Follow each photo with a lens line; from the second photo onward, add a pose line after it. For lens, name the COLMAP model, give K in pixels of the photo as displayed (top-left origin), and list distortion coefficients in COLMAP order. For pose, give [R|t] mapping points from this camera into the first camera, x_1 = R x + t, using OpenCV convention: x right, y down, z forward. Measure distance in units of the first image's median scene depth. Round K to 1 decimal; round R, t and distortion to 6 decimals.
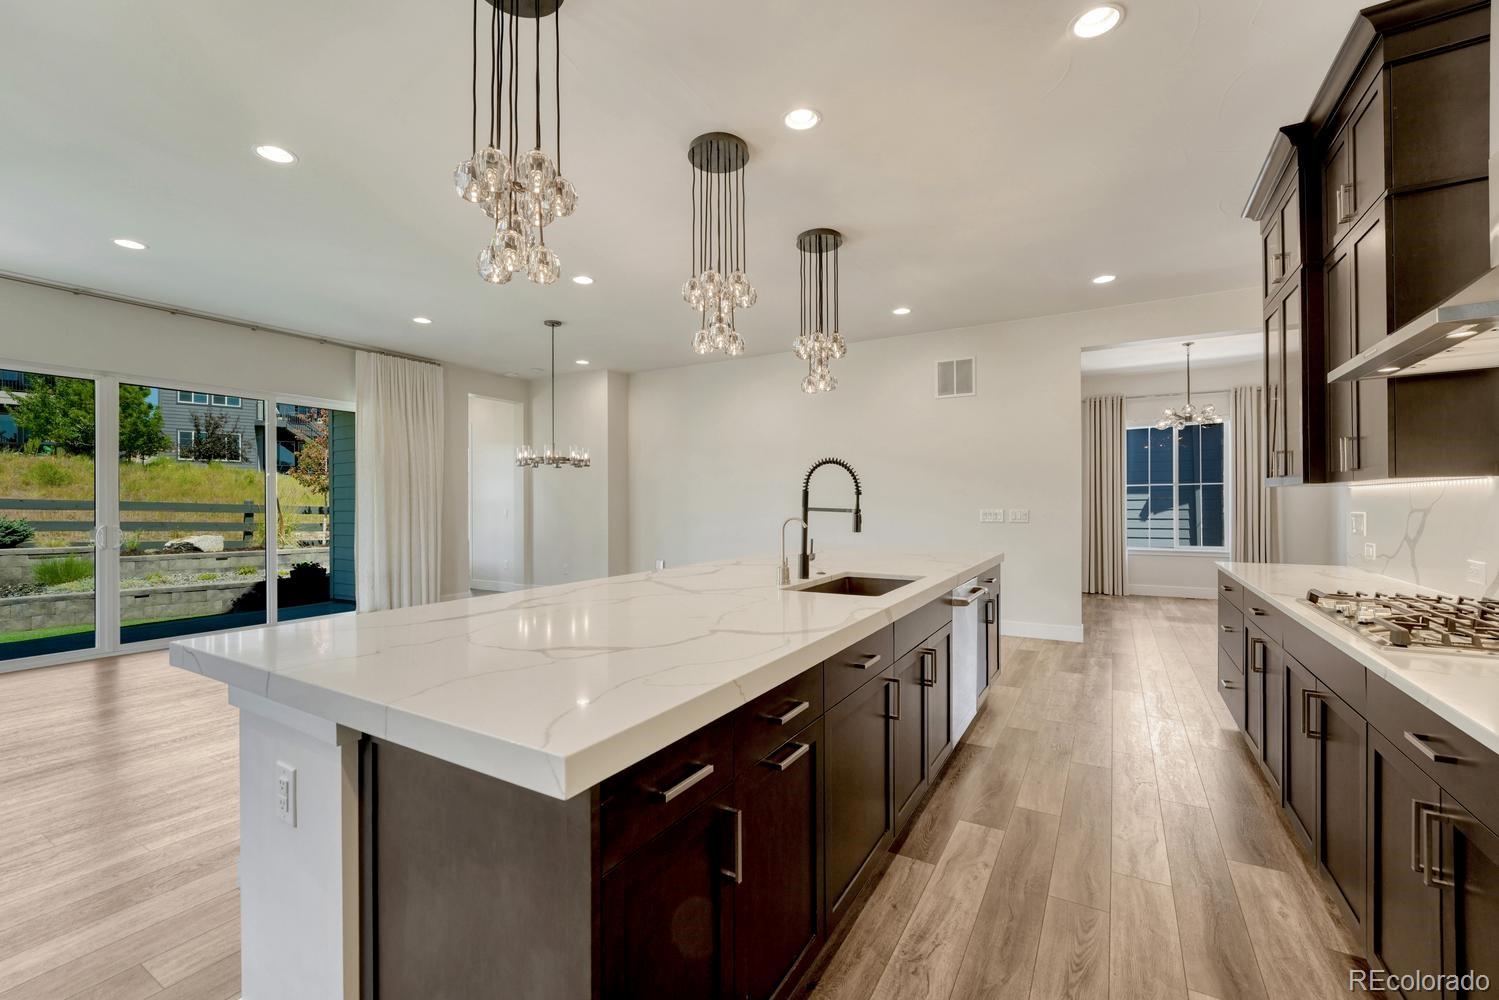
lens RADIAL K [[624.0, 0, 744.5], [0, 624.0, 500.7], [0, 0, 1]] dist [-0.007154, -0.000291]
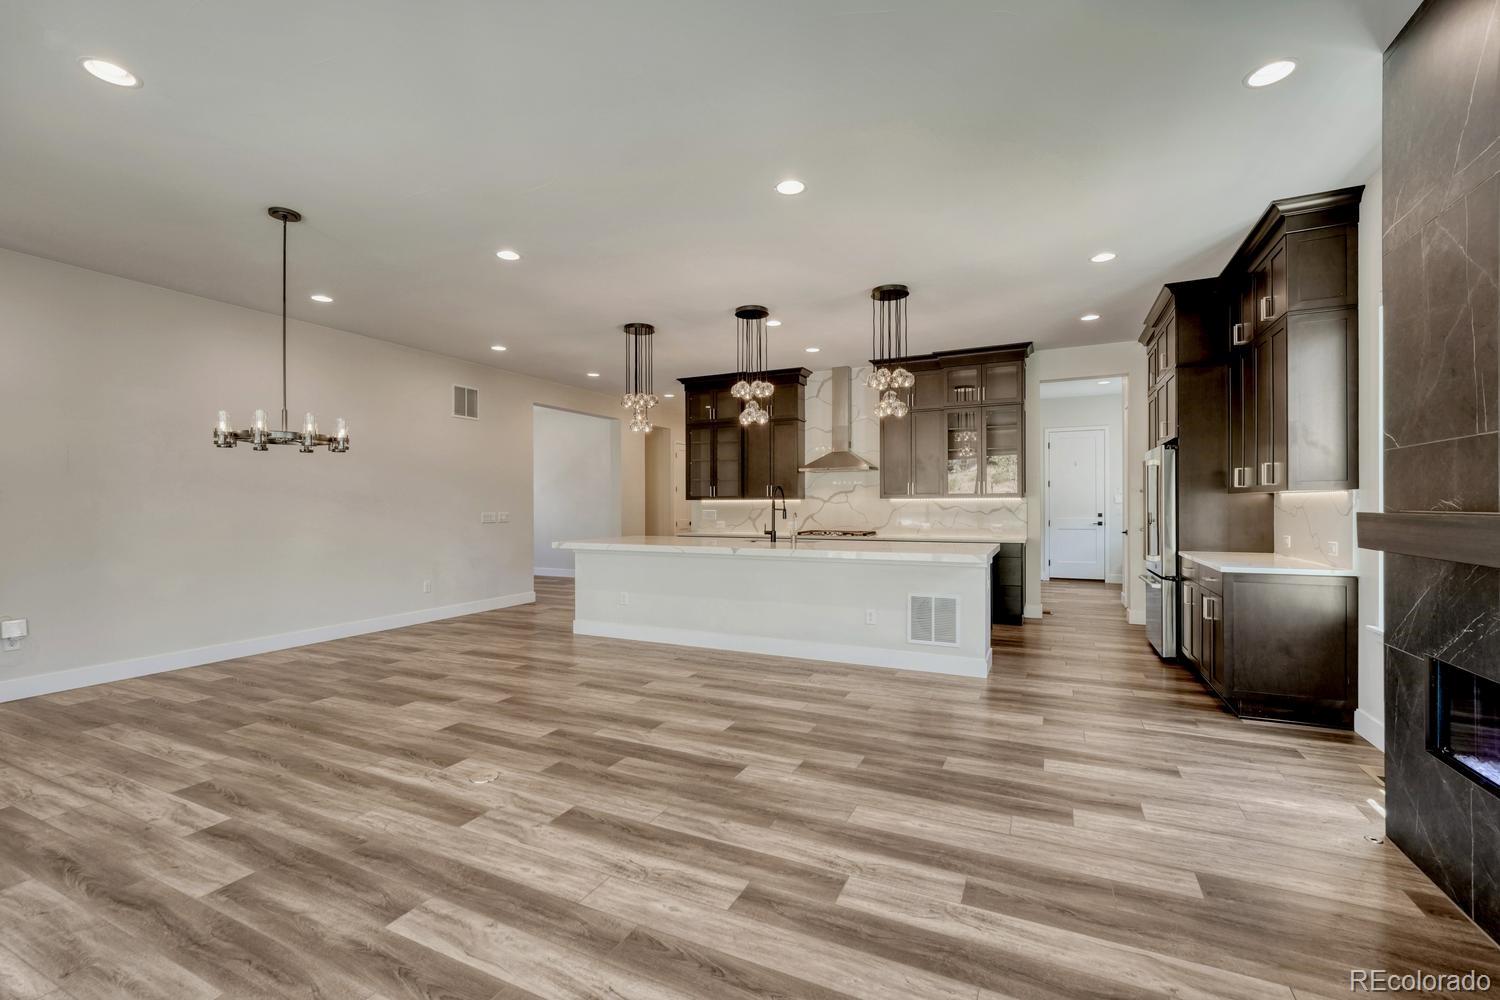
lens RADIAL K [[644.0, 0, 743.9], [0, 644.0, 508.0], [0, 0, 1]] dist [-0.008268, 0.000363]
pose [[-0.083078, 0.000592, 0.996543, -0.658024], [0.000579, 1.000000, -0.000546, 0.002742], [-0.996543, 0.000532, -0.083078, 0.414284]]
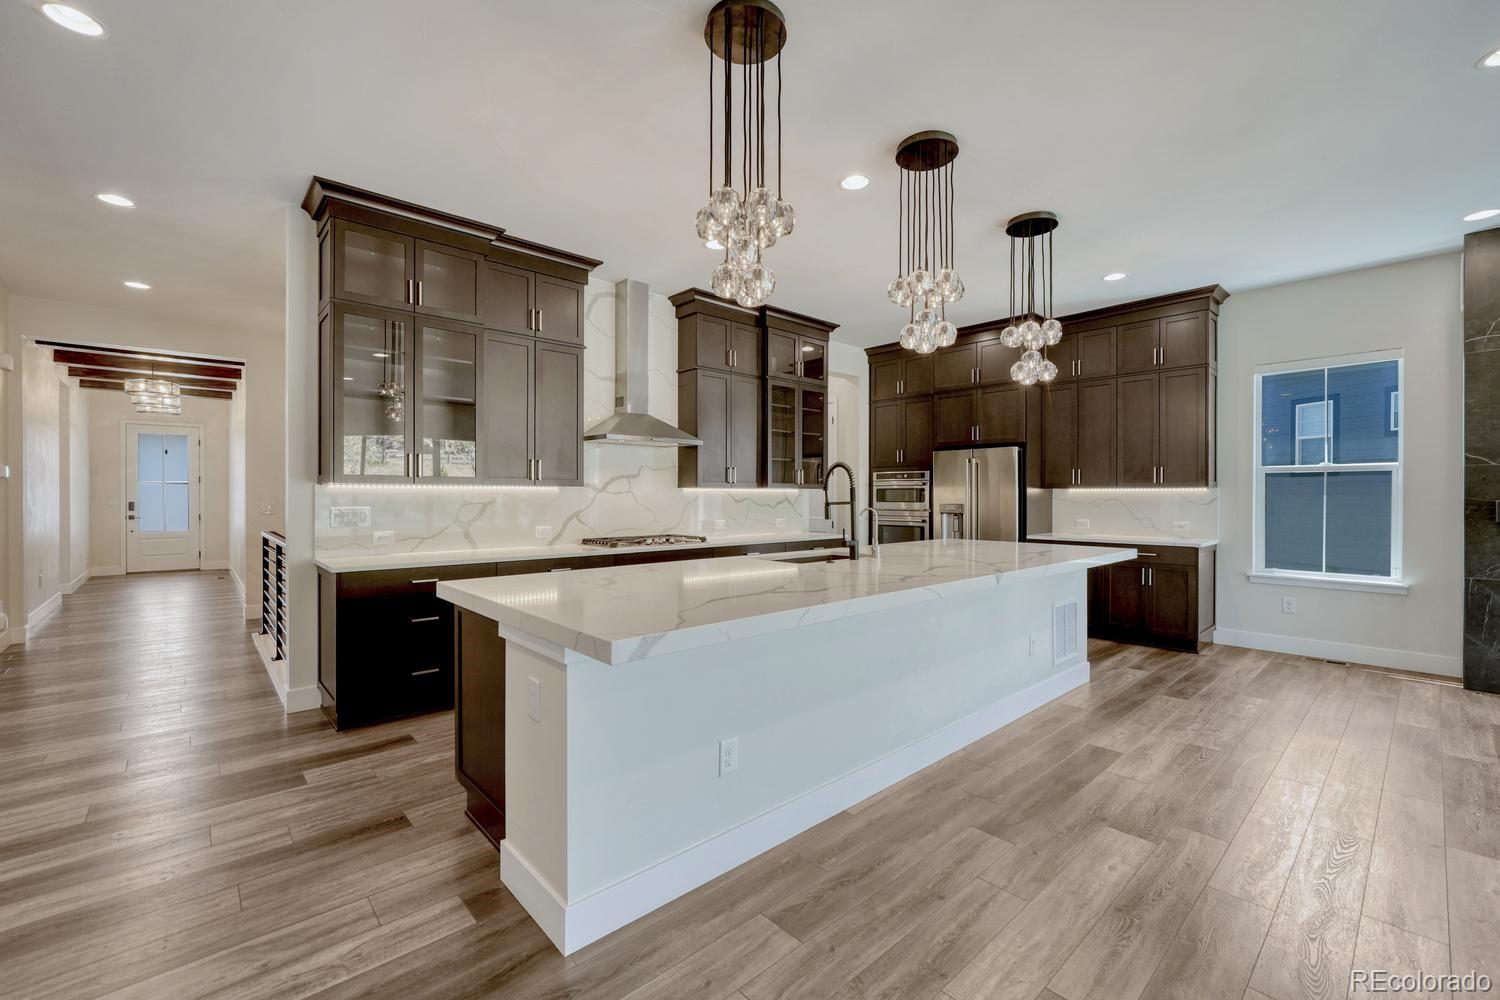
lens RADIAL K [[624.5, 0, 745.0], [0, 624.5, 500.7], [0, 0, 1]] dist [-0.007154, -0.000291]
pose [[-0.953974, 0.003072, 0.299874, -0.021400], [0.004118, 0.999987, 0.002855, 0.000689], [-0.299862, 0.003959, -0.953974, 0.718023]]
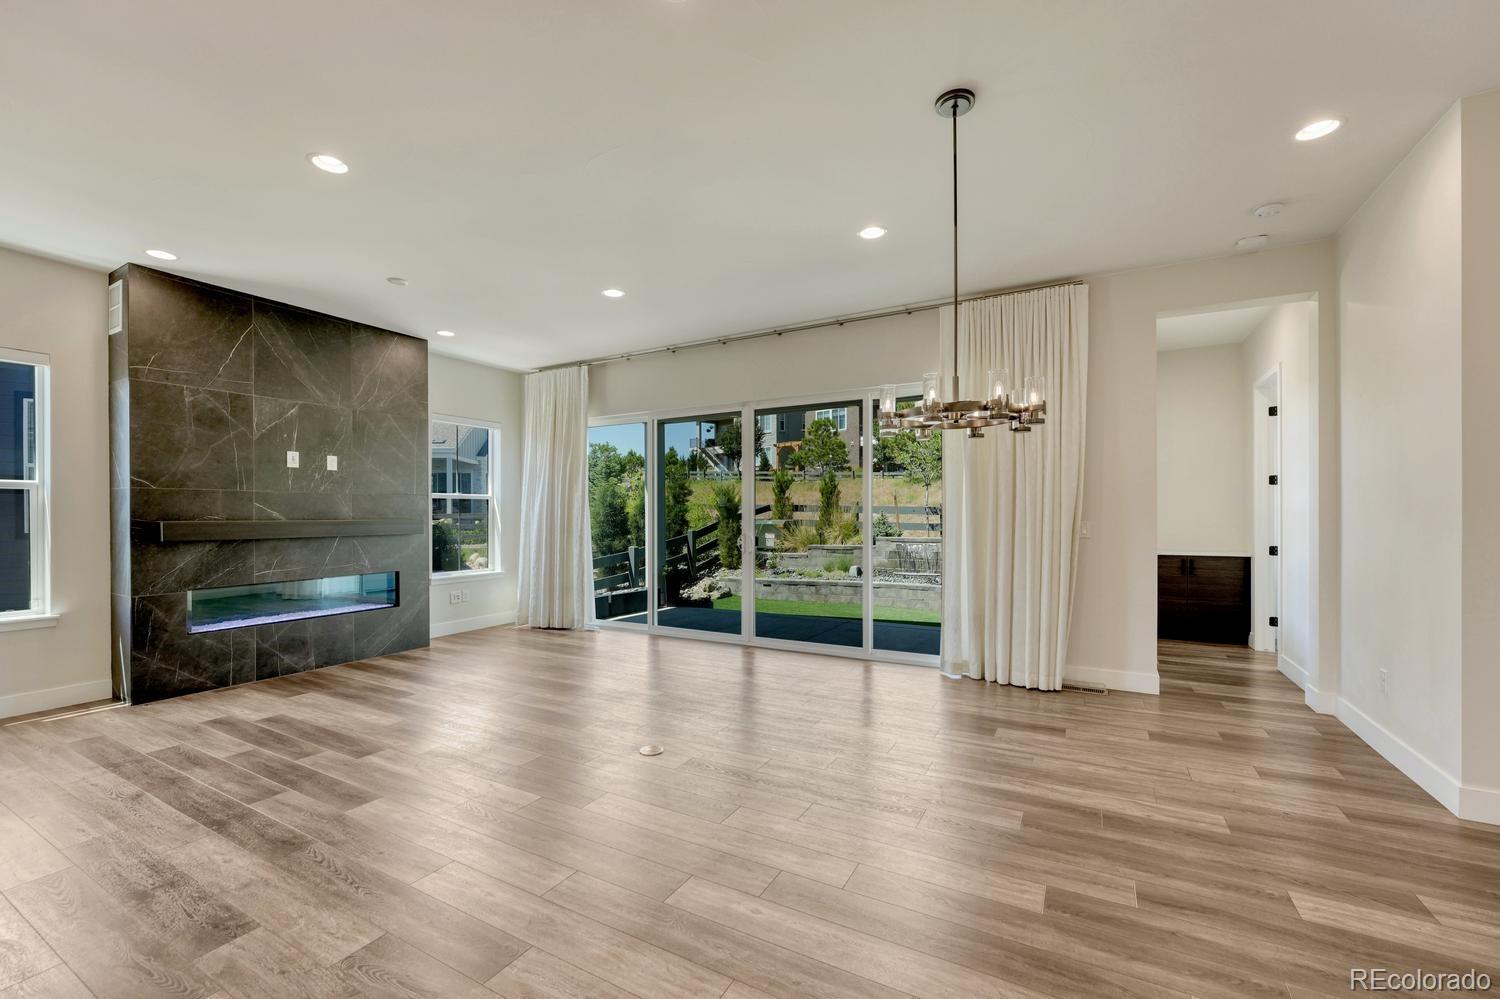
lens RADIAL K [[615.6, 0, 741.1], [0, 615.6, 517.0], [0, 0, 1]] dist [-0.010111, -0.000008]
pose [[0.017476, 0.007798, -0.999817, 0.081196], [0.008004, 0.999936, 0.007939, 0.000280], [0.999815, -0.008142, 0.017412, 0.575367]]
